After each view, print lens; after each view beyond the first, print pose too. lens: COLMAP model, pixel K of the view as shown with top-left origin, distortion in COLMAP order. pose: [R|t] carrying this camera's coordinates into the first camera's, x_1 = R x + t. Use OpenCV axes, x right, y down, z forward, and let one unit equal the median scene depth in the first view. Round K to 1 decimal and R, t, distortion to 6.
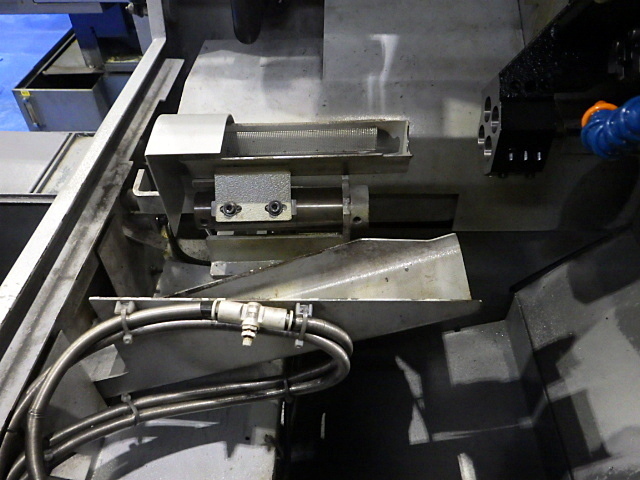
lens RADIAL K [[521.4, 0, 322.8], [0, 521.4, 243.0], [0, 0, 1]] dist [0.000957, 0.003042]
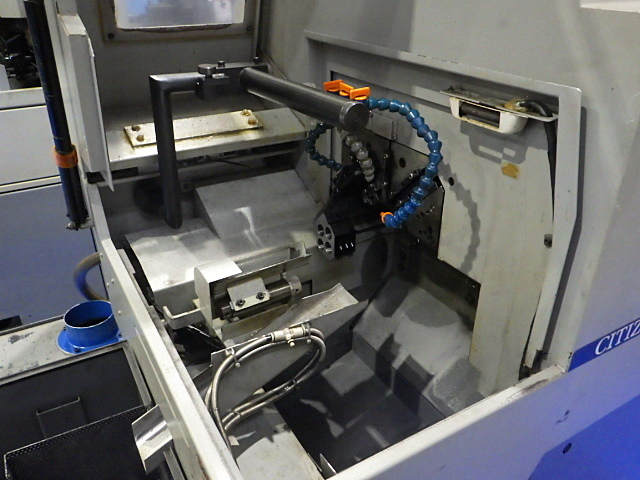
lens RADIAL K [[513.9, 0, 320.0], [0, 513.9, 240.0], [0, 0, 1]] dist [-0.068954, 0.000767]
pose [[0.846182, -0.230342, 0.480539, -0.671108], [0.358909, 0.912901, -0.194411, 0.169897], [-0.393904, 0.336977, 0.855153, -0.713111]]
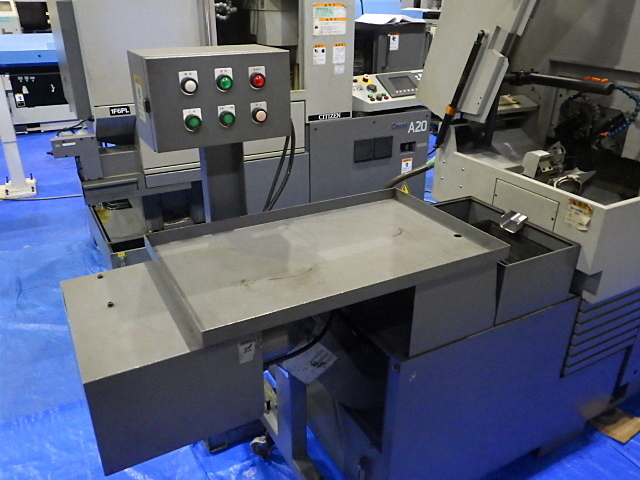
lens RADIAL K [[528.9, 0, 320.8], [0, 528.9, 248.2], [0, 0, 1]] dist [0.028830, 0.005290]
pose [[0.855889, -0.207097, 0.473882, -3.681315], [0.340843, 0.915038, -0.215712, 0.794946], [-0.388947, 0.346145, 0.853759, -1.770840]]
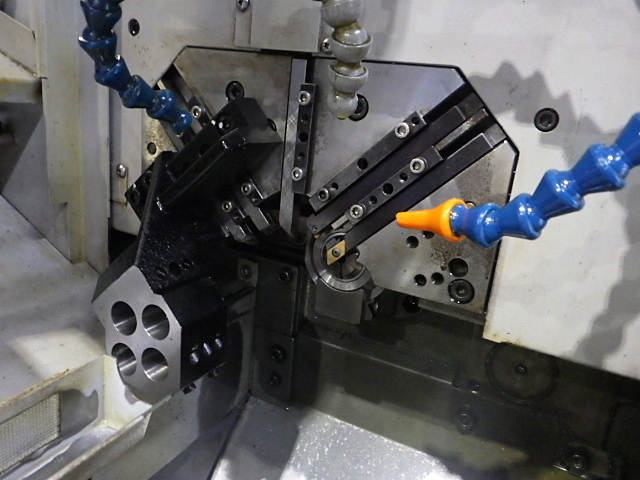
lens RADIAL K [[521.4, 0, 322.8], [0, 521.4, 243.0], [0, 0, 1]] dist [0.000957, 0.003042]
pose [[0.432039, -0.183924, 0.882901, -0.174025], [0.542070, 0.835366, -0.091235, -0.133528], [-0.720765, 0.518011, 0.460611, 0.438201]]
